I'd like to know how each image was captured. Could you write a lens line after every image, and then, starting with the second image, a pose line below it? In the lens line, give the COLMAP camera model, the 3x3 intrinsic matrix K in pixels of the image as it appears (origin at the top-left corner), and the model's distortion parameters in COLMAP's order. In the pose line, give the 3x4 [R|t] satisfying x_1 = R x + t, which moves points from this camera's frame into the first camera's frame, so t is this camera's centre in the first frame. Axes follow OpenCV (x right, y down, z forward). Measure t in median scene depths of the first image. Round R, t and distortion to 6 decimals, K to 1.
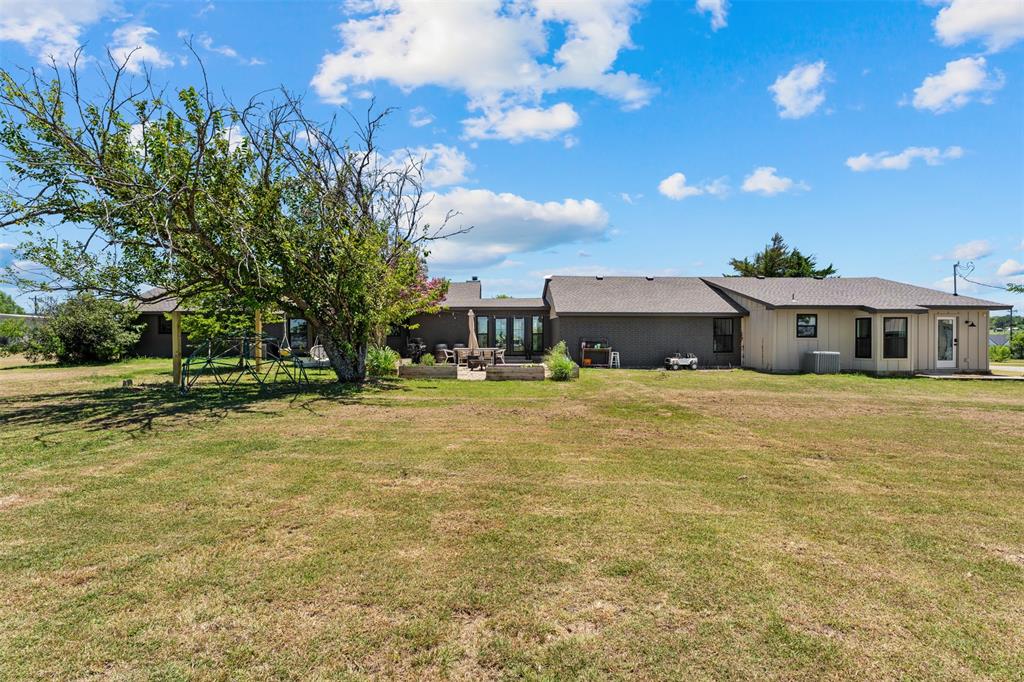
lens RADIAL K [[500.9, 0, 512.0], [0, 500.9, 341.0], [0, 0, 1]] dist [0.000019, -0.000004]
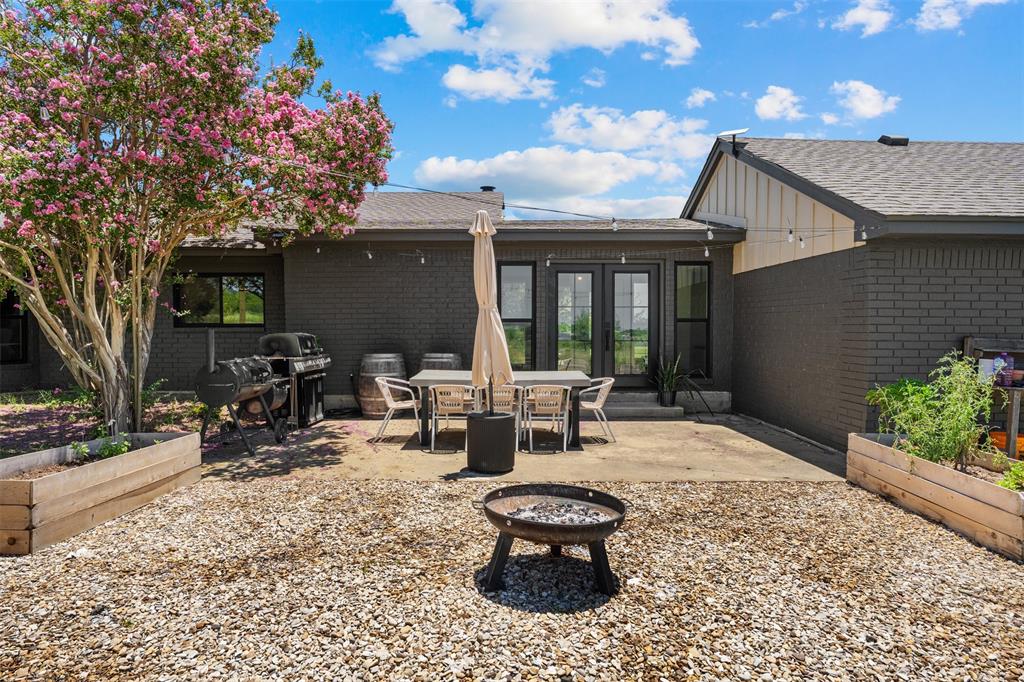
lens RADIAL K [[591.3, 0, 512.0], [0, 591.3, 341.0], [0, 0, 1]] dist [-0.000077, -0.000014]
pose [[0.999774, 0.001963, -0.021148, -0.055237], [-0.001612, 0.999861, 0.016569, -0.007504], [0.021177, -0.016531, 0.999639, 0.643652]]
